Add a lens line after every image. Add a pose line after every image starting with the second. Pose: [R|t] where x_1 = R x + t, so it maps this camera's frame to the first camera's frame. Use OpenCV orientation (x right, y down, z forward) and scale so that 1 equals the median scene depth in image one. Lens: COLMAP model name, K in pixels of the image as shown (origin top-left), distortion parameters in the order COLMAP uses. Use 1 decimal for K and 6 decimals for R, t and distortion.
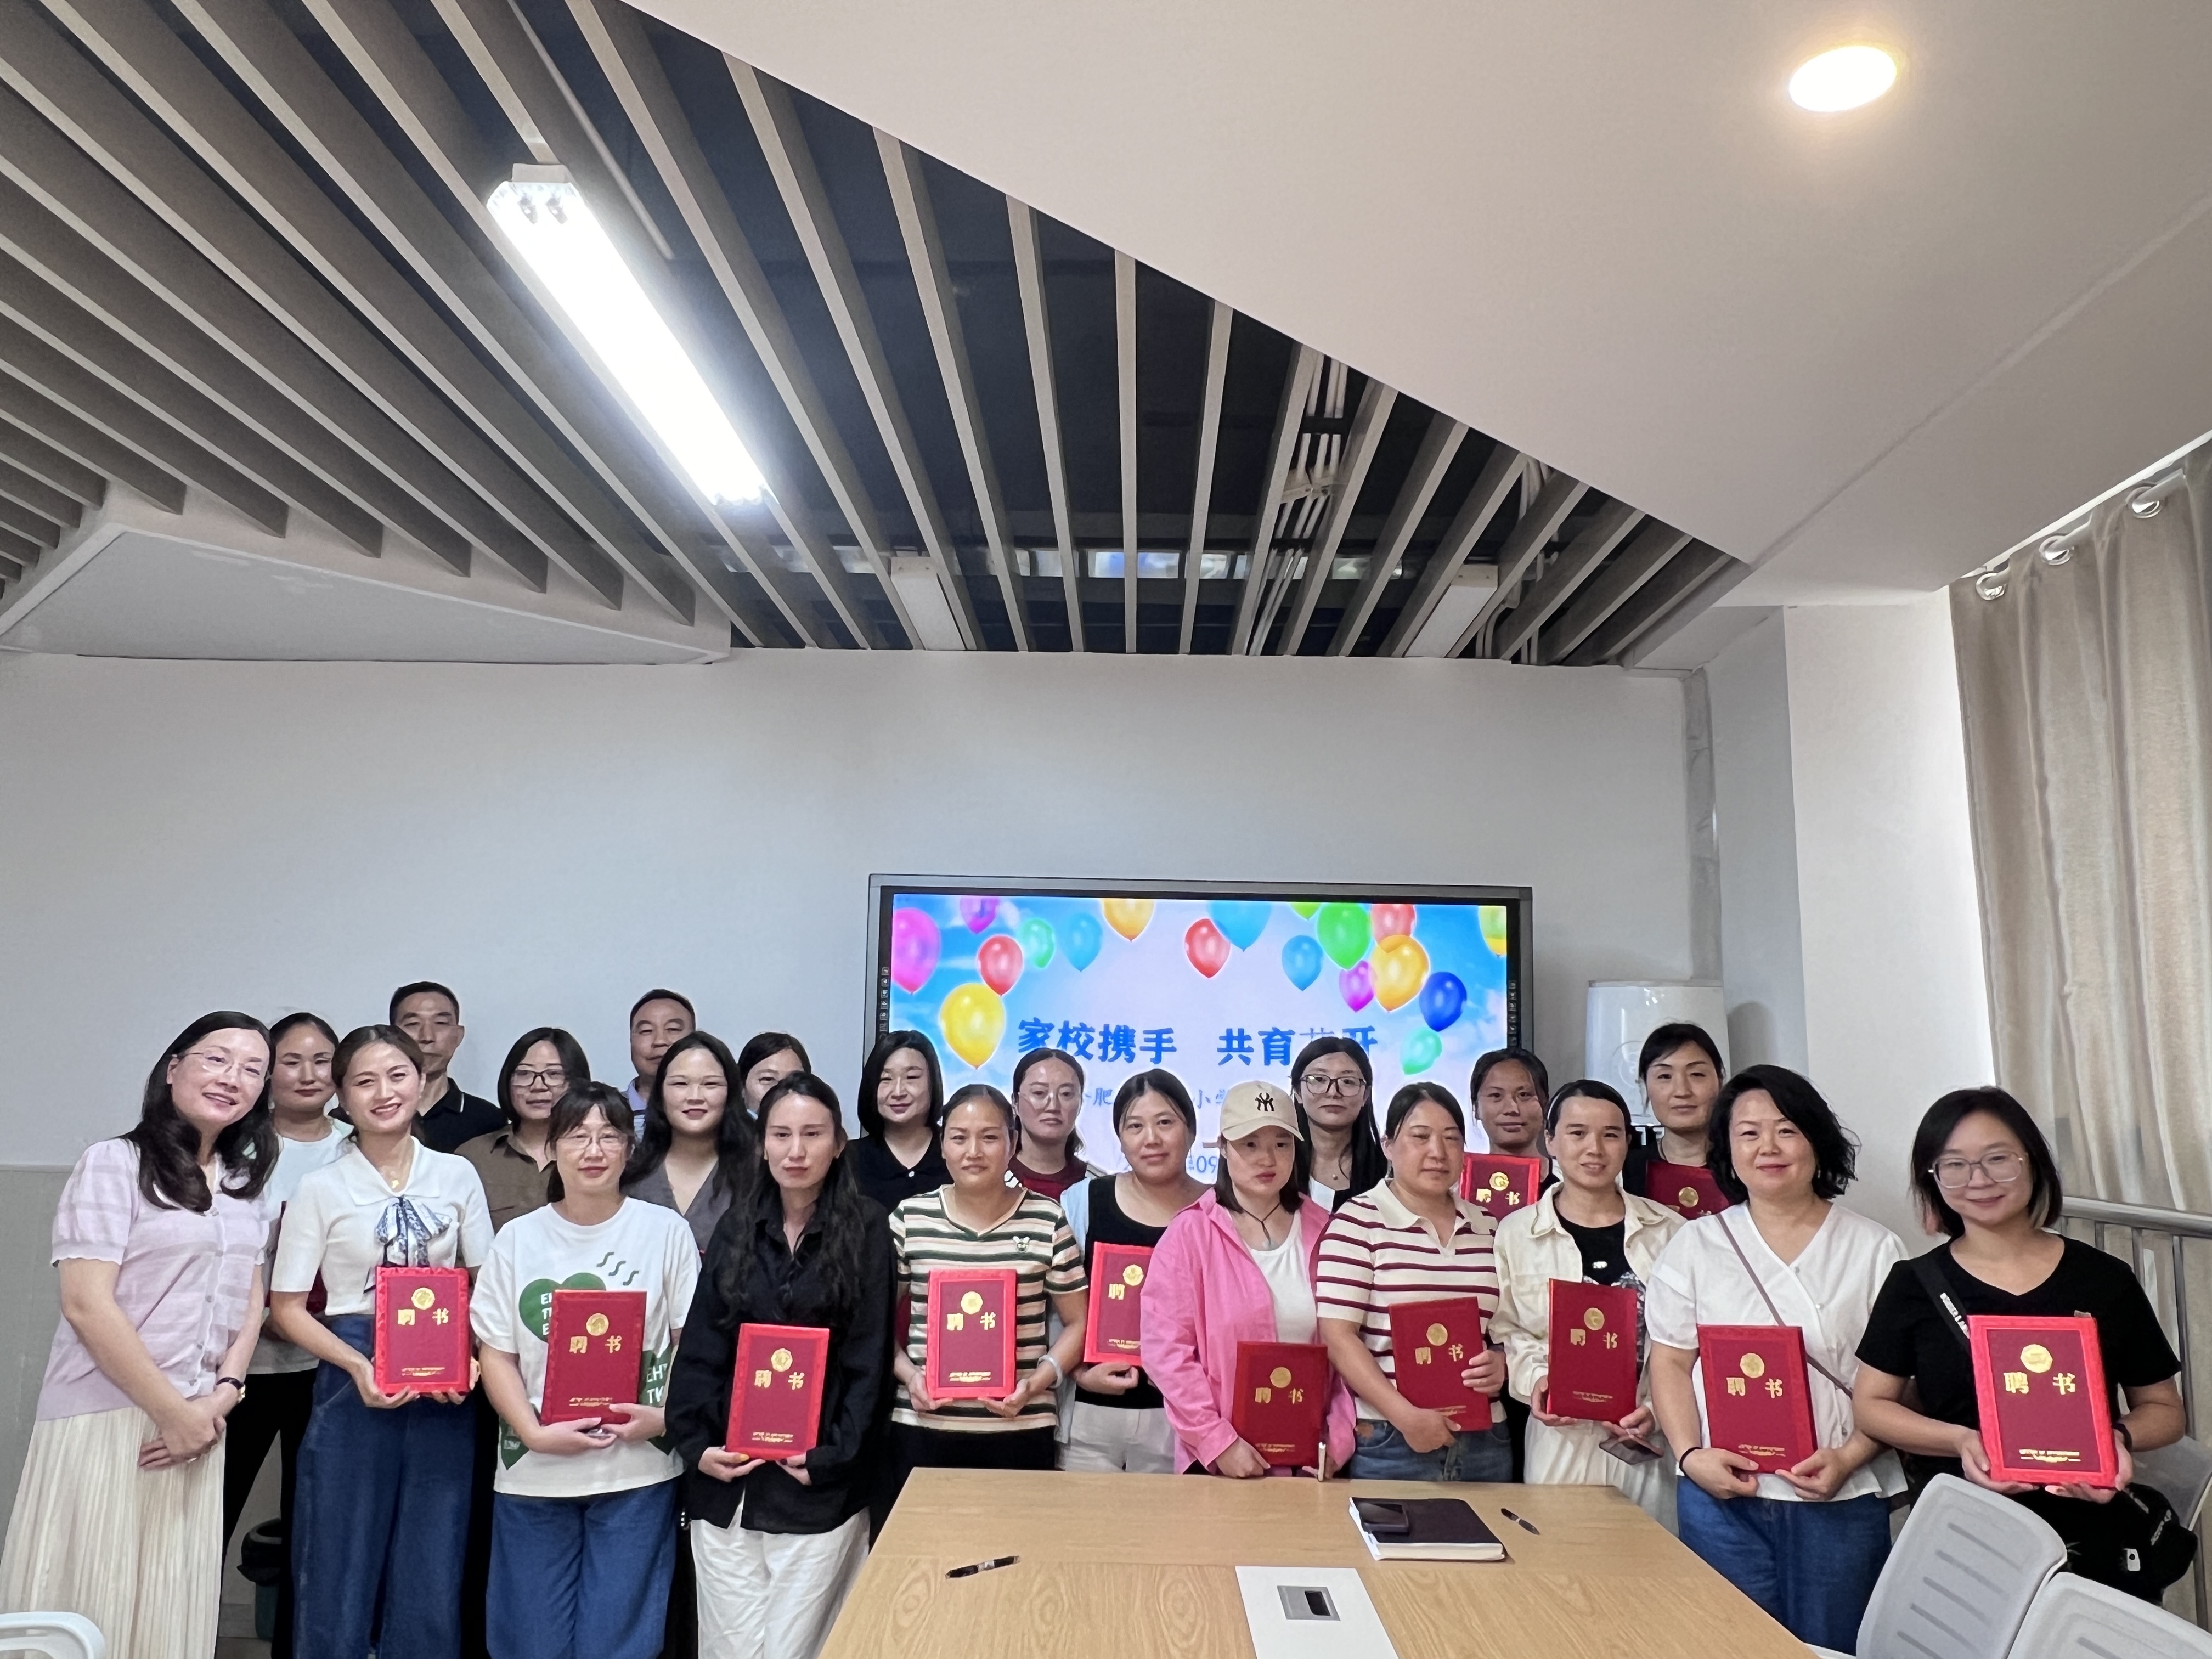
lens RADIAL K [[1637.8, 0, 1106.0], [0, 1637.8, 829.5], [0, 0, 1]] dist [0.003326, 0.000904]
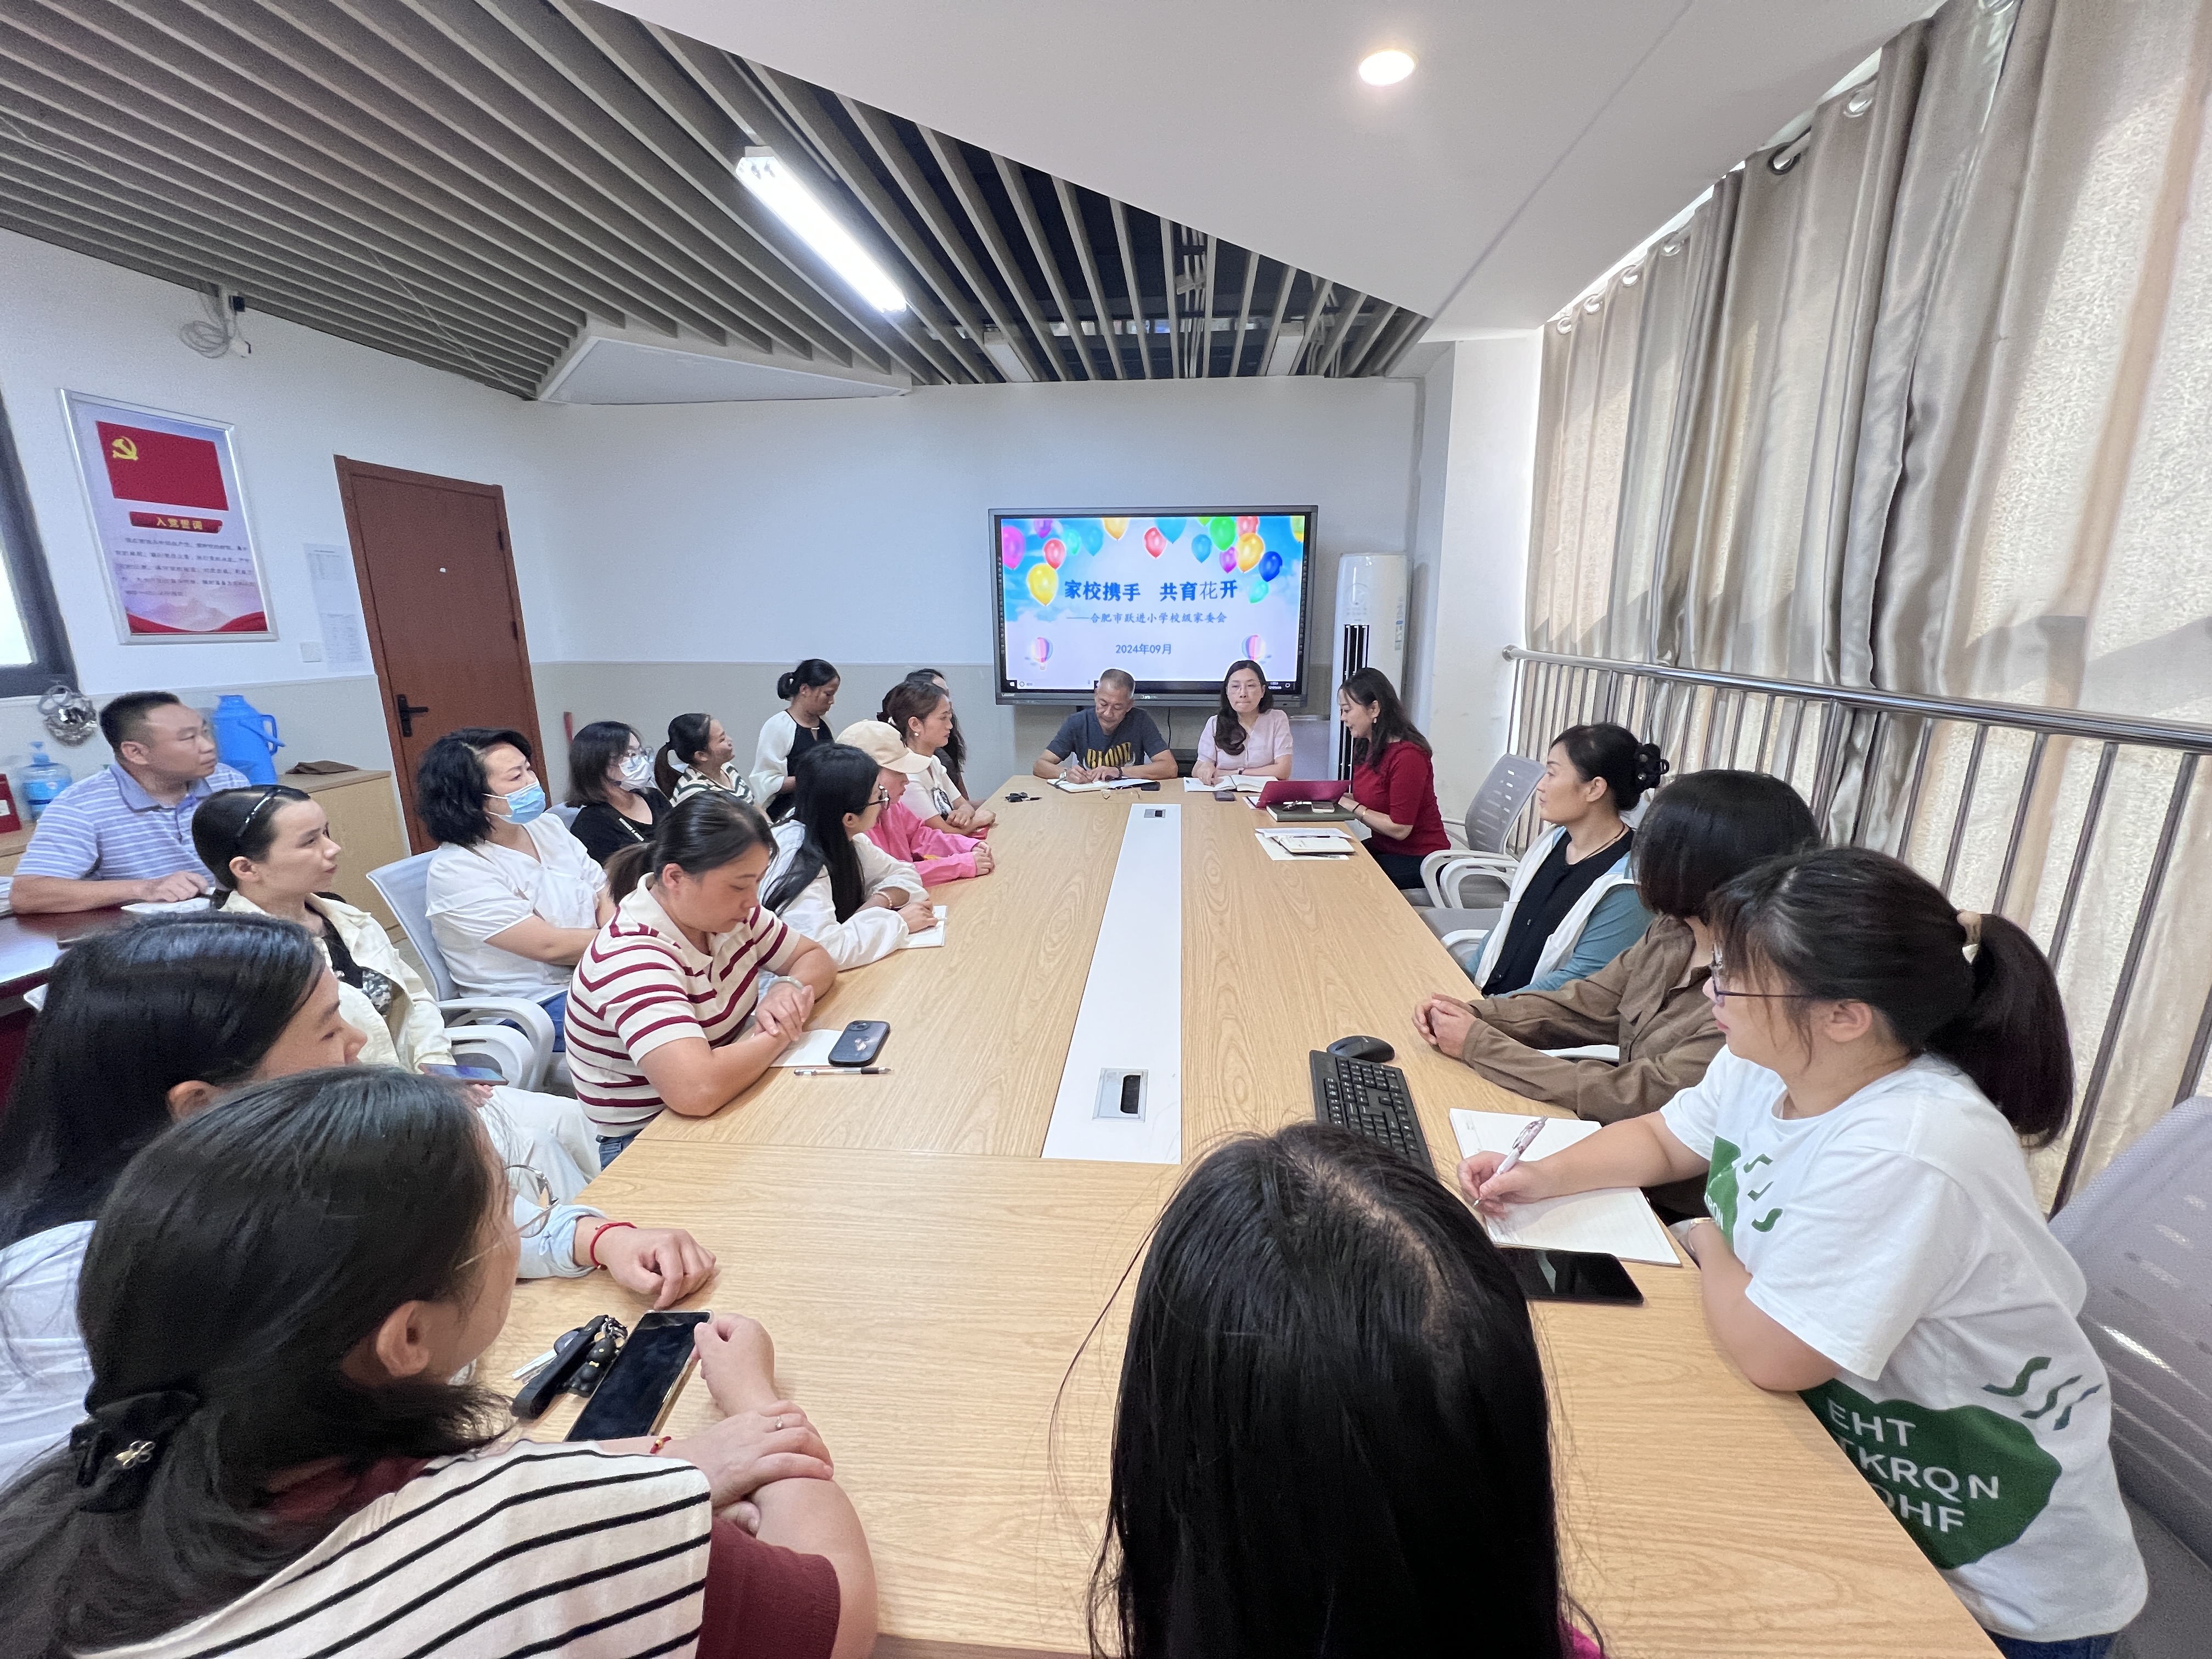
lens RADIAL K [[883.6, 0, 1106.0], [0, 883.6, 829.5], [0, 0, 1]] dist [-0.003092, -0.000535]
pose [[0.996976, -0.002973, -0.077659, 0.085718], [0.031840, 0.927179, 0.373262, -0.008043], [0.070894, -0.374606, 0.924470, -0.150817]]
